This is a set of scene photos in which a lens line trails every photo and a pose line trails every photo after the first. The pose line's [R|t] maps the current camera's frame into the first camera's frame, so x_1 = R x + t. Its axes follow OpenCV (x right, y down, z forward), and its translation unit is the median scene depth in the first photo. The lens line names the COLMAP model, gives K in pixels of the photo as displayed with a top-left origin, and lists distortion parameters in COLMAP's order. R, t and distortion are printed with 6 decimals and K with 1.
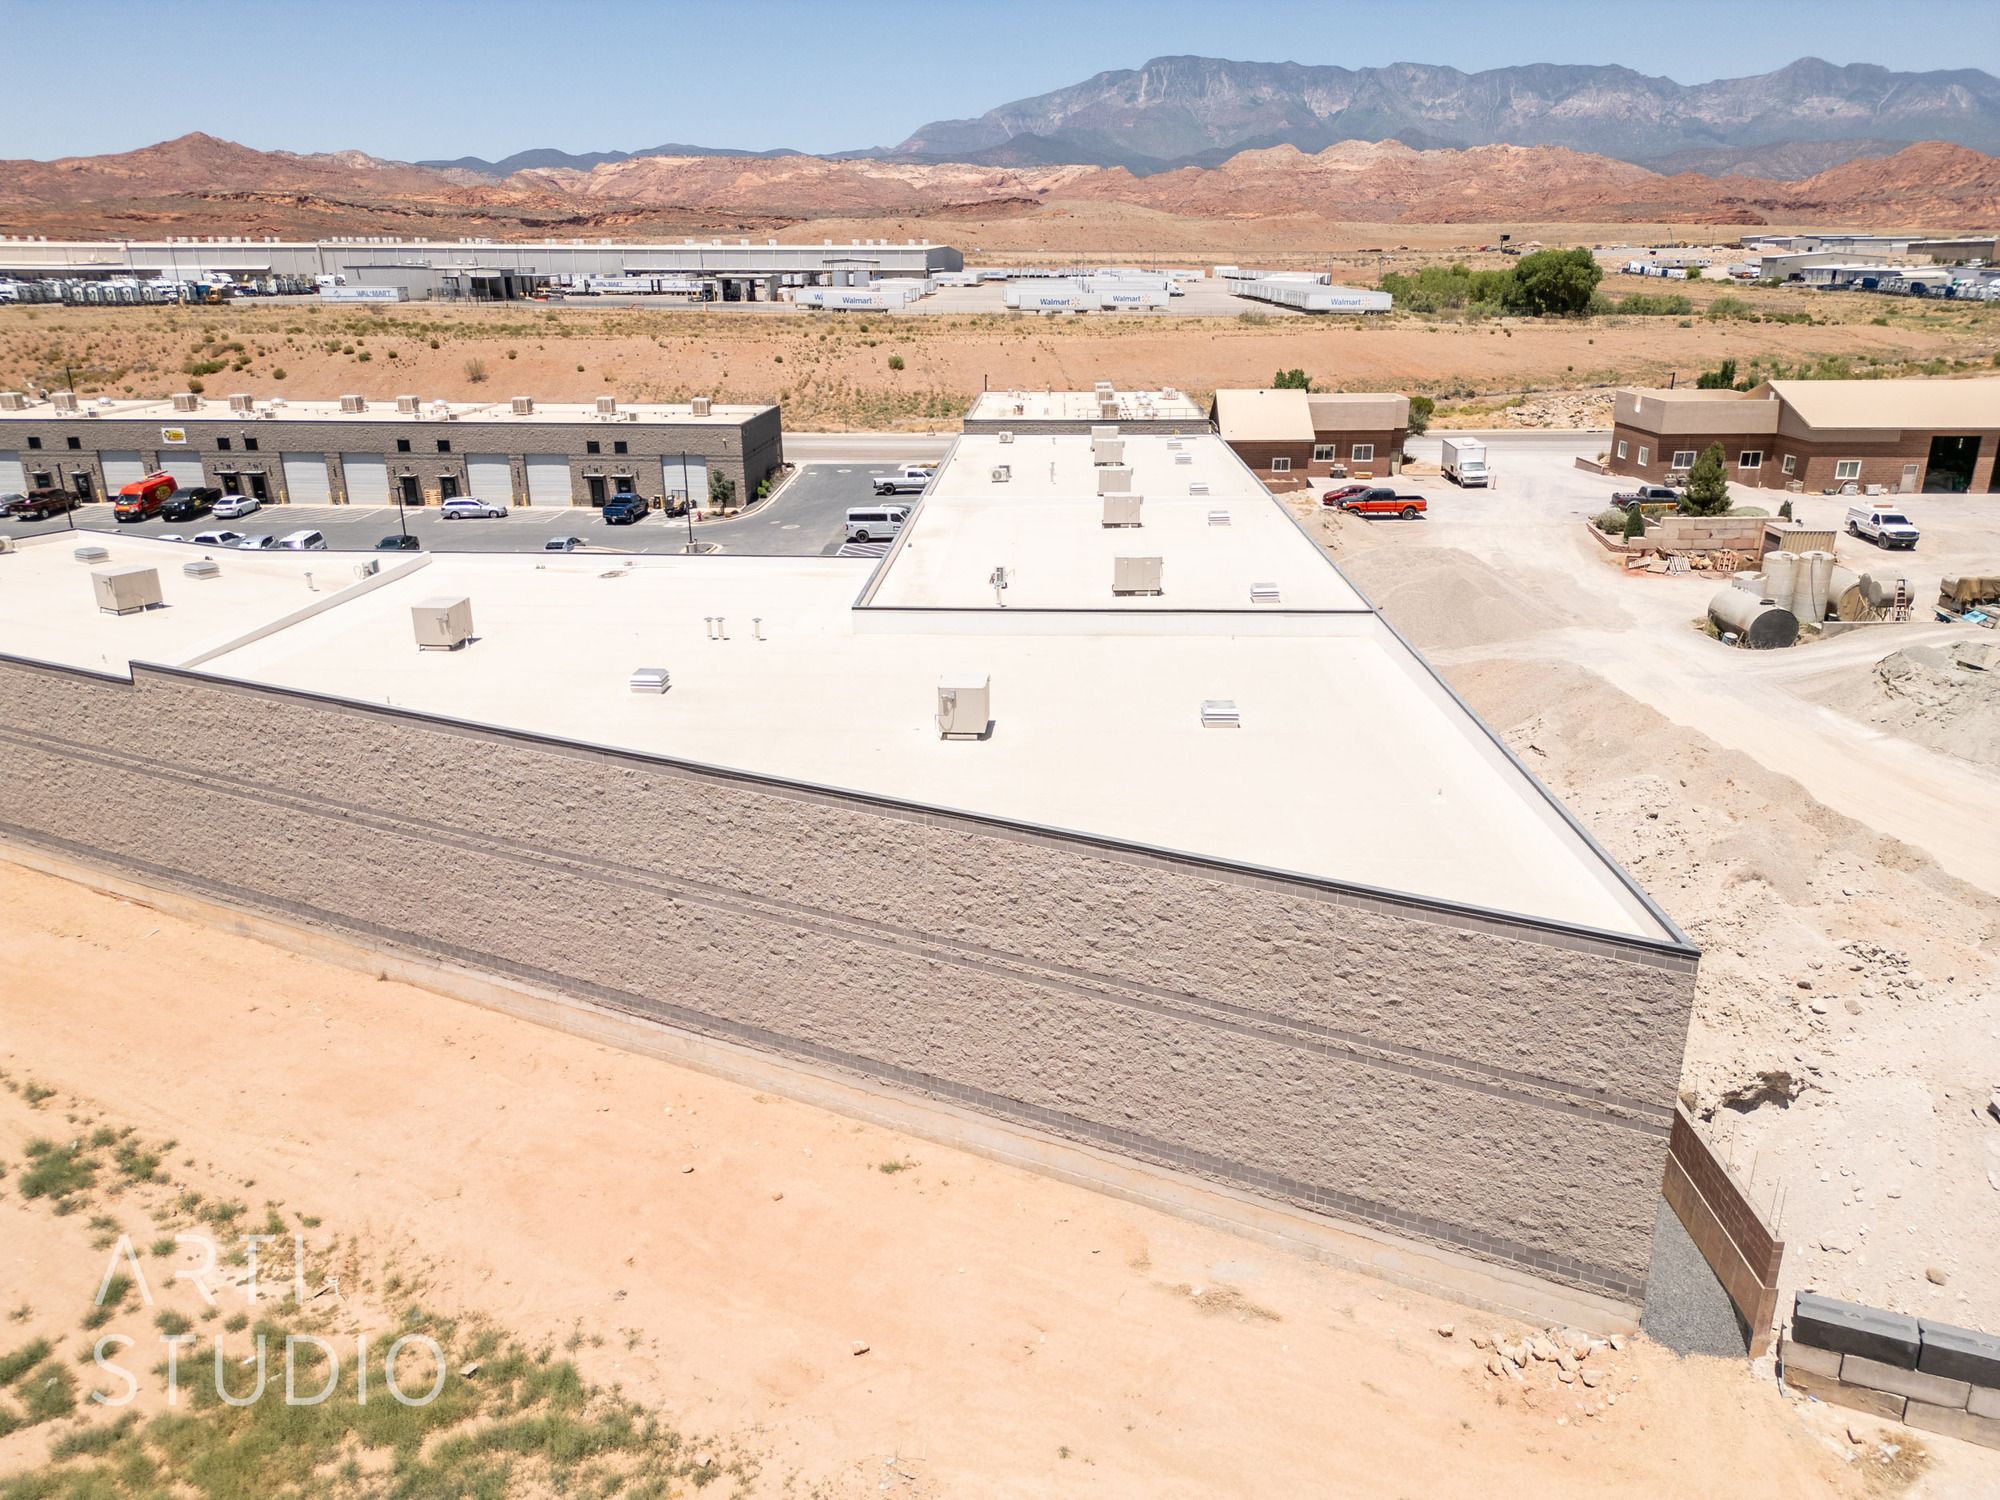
lens RADIAL K [[1413.5, 0, 1002.2], [0, 1413.5, 749.2], [0, 0, 1]] dist [0.026980, -0.023381]
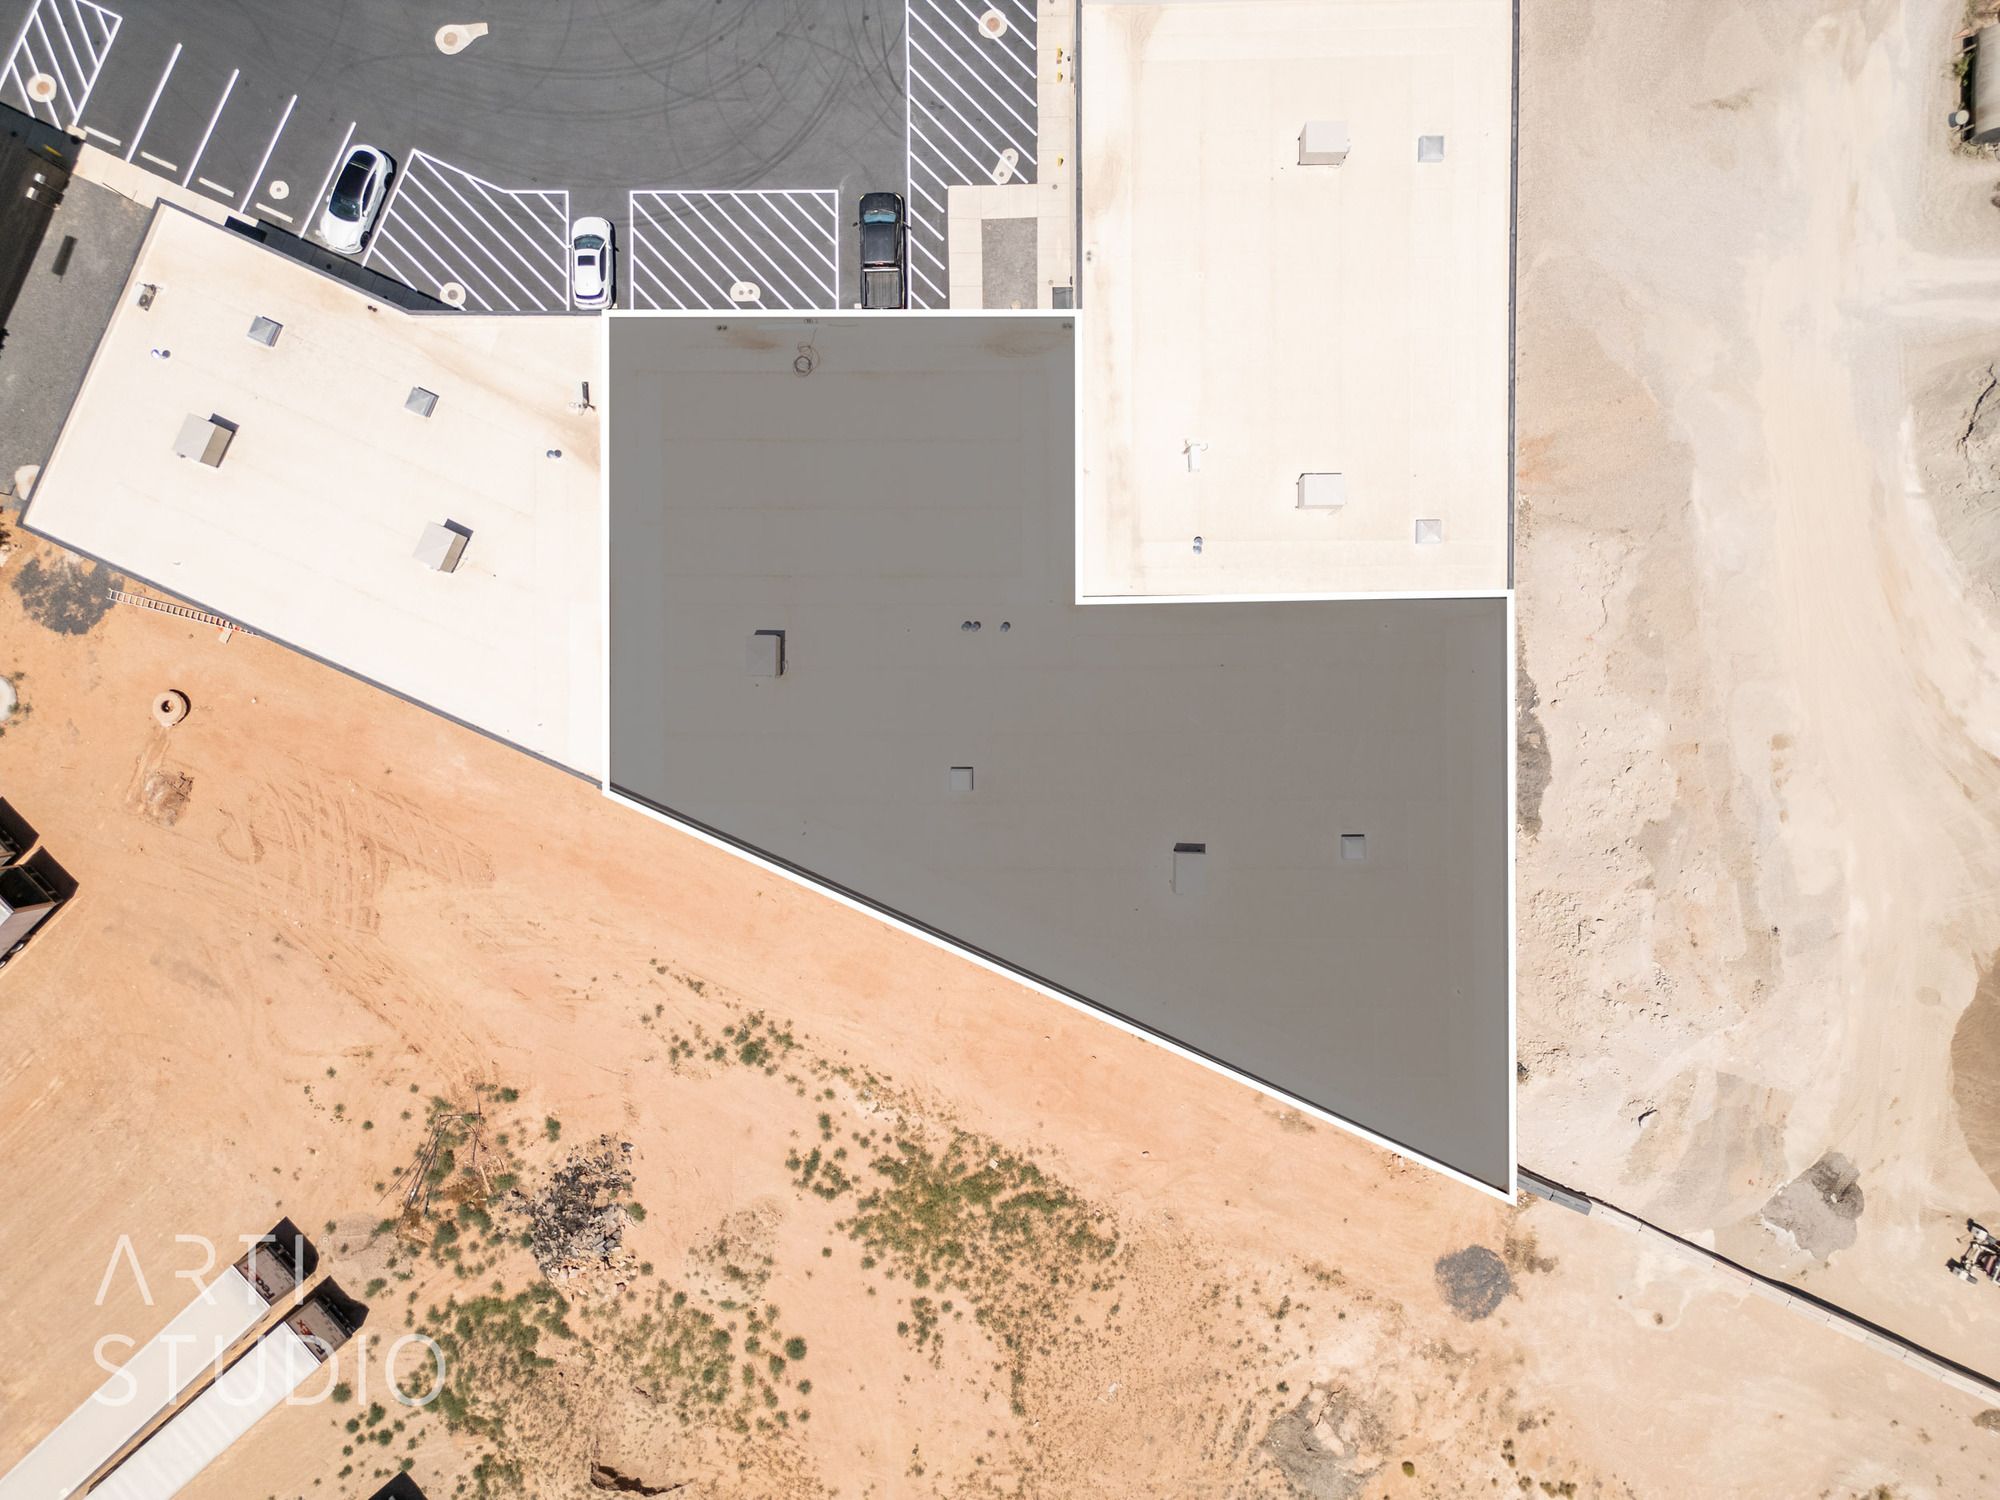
lens RADIAL K [[1413.5, 0, 1005.4], [0, 1413.5, 748.2], [0, 0, 1]] dist [0.026980, -0.023381]
pose [[0.998997, -0.042629, -0.013675, -0.276558], [0.026305, 0.311767, 0.949794, -2.147768], [-0.036226, -0.949202, 0.312576, 0.881601]]
